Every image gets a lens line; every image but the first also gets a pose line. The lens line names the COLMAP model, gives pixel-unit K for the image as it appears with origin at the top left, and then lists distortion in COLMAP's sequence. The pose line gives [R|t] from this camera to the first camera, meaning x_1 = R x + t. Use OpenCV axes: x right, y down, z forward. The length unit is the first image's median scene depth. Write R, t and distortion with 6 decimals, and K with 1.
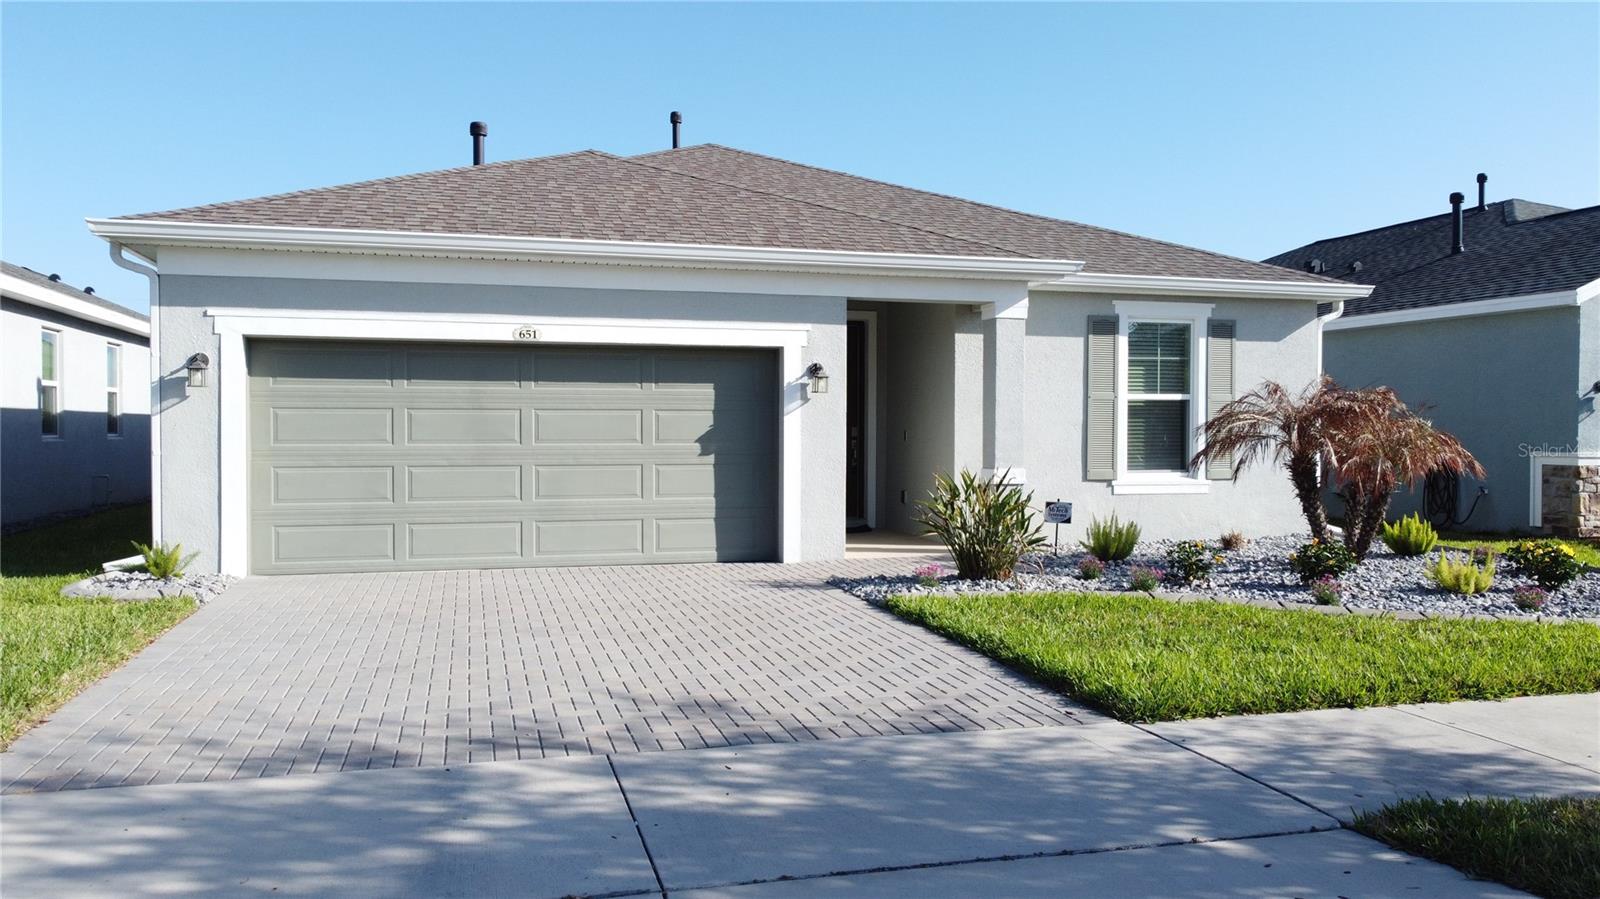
lens RADIAL K [[1207.2, 0, 794.9], [0, 1207.2, 452.6], [0, 0, 1]] dist [0.003928, -0.011920]
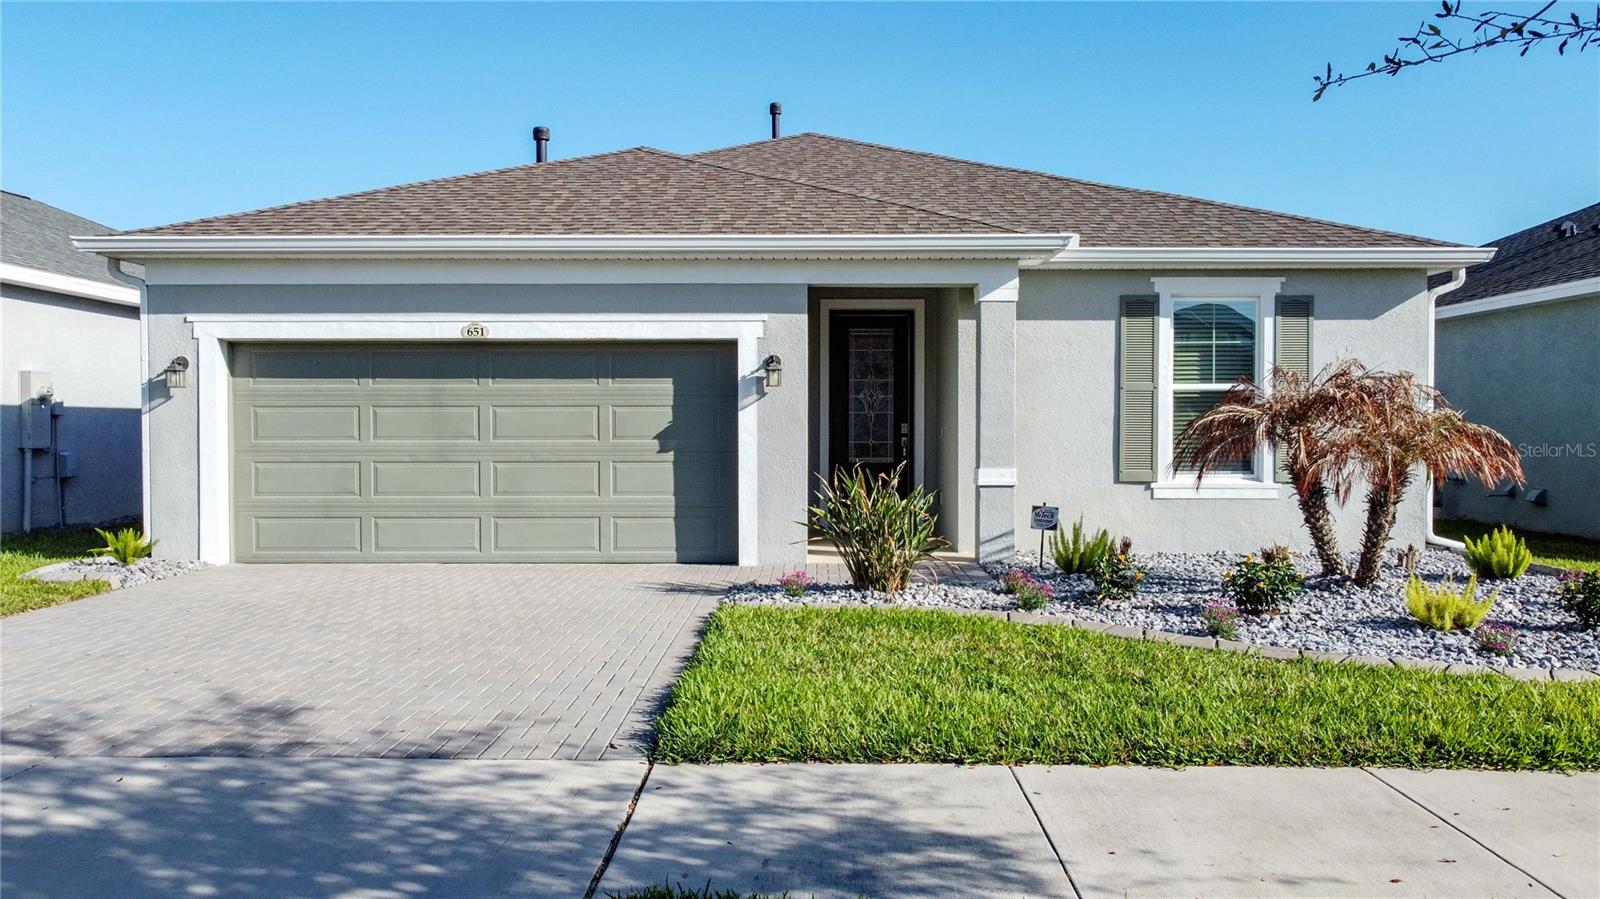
lens RADIAL K [[1207.2, 0, 804.9], [0, 1207.2, 452.6], [0, 0, 1]] dist [0.003928, -0.011920]
pose [[0.962106, 0.002758, -0.272661, 0.314131], [-0.002384, 0.999996, 0.001702, 0.000520], [0.272665, -0.000987, 0.962109, 0.102853]]
